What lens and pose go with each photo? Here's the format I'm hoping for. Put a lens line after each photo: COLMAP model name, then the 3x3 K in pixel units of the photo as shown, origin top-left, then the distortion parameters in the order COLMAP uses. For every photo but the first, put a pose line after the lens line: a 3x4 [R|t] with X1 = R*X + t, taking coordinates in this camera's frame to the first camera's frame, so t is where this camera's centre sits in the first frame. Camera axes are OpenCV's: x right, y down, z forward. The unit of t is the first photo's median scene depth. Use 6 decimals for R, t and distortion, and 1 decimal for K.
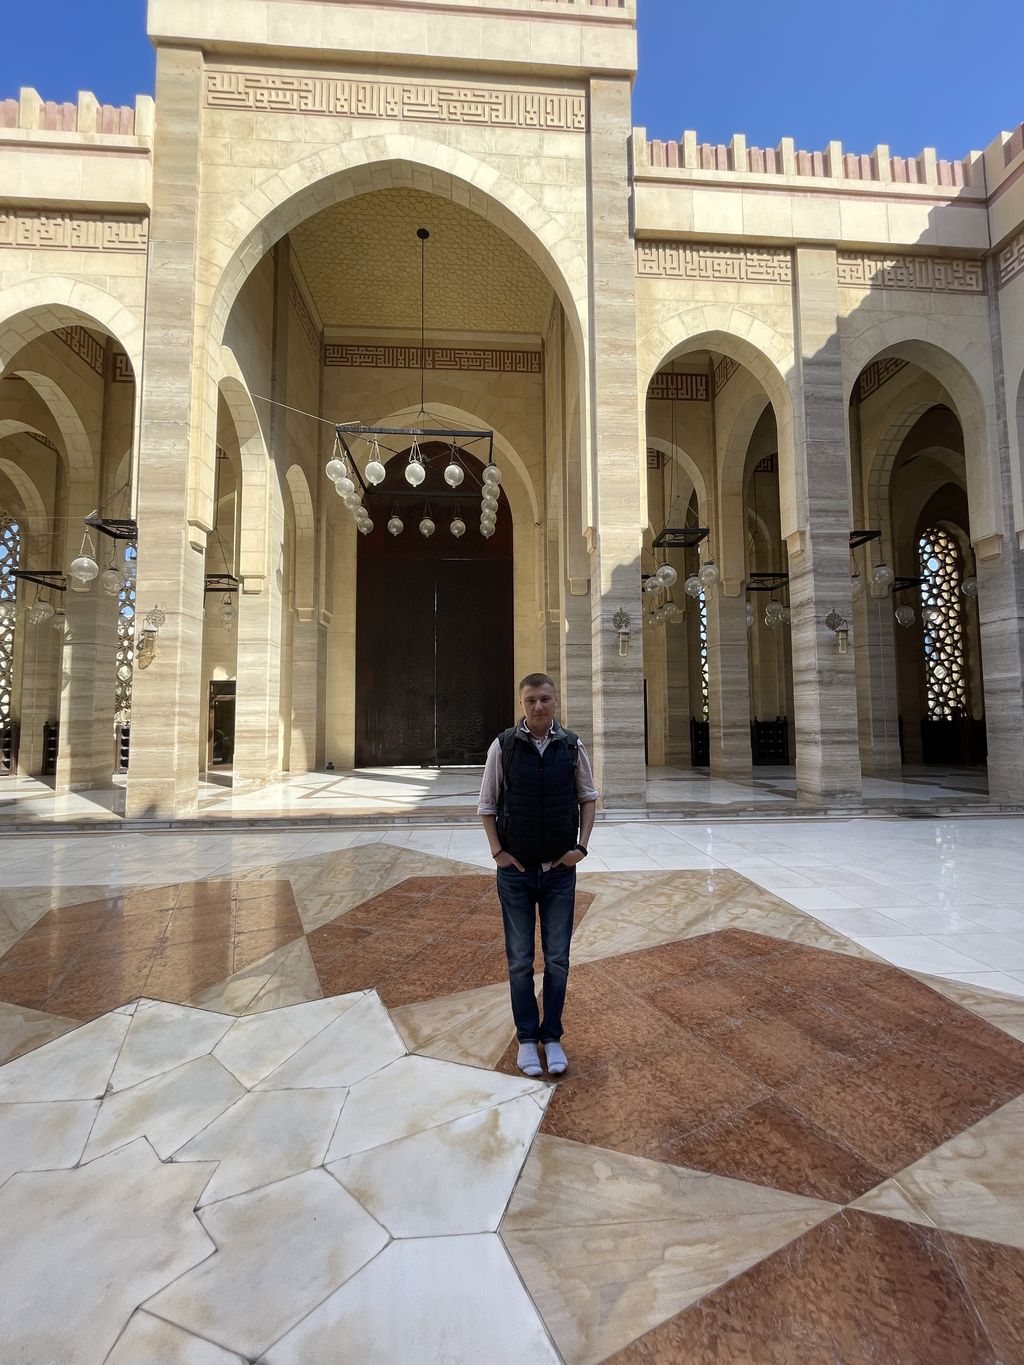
lens RADIAL K [[547.6, 0, 516.5], [0, 547.6, 682.9], [0, 0, 1]] dist [-0.006649, 0.000201]
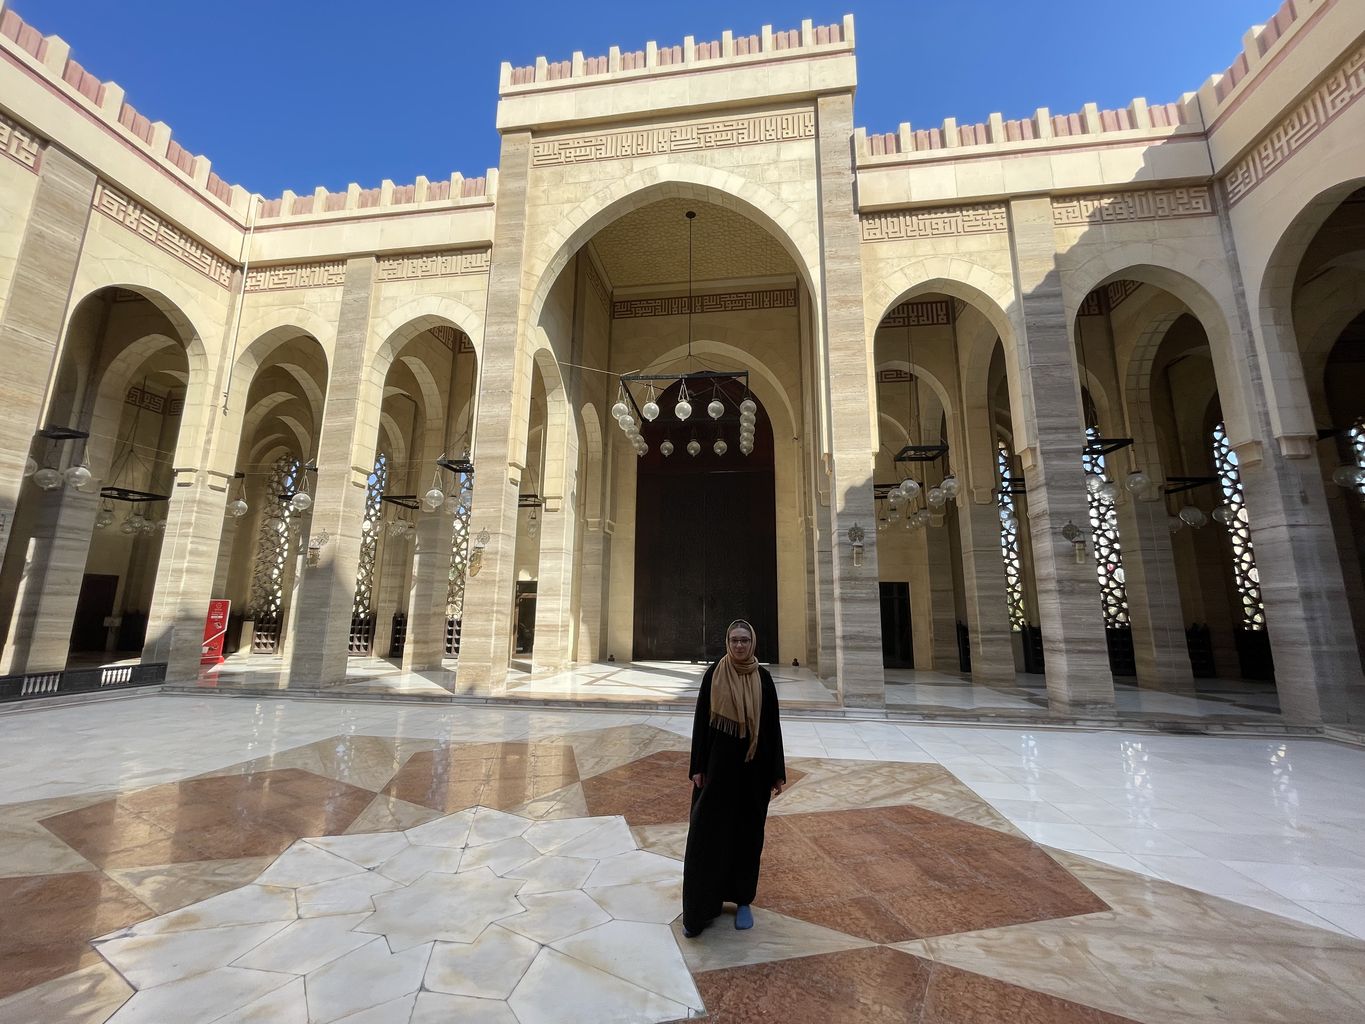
lens RADIAL K [[547.6, 0, 680.5], [0, 547.6, 509.9], [0, 0, 1]] dist [-0.006649, 0.000201]
pose [[0.976968, -0.021380, -0.212312, 0.074335], [-0.004810, 0.992508, -0.122082, -0.023651], [0.213332, 0.120292, 0.969546, -0.163852]]
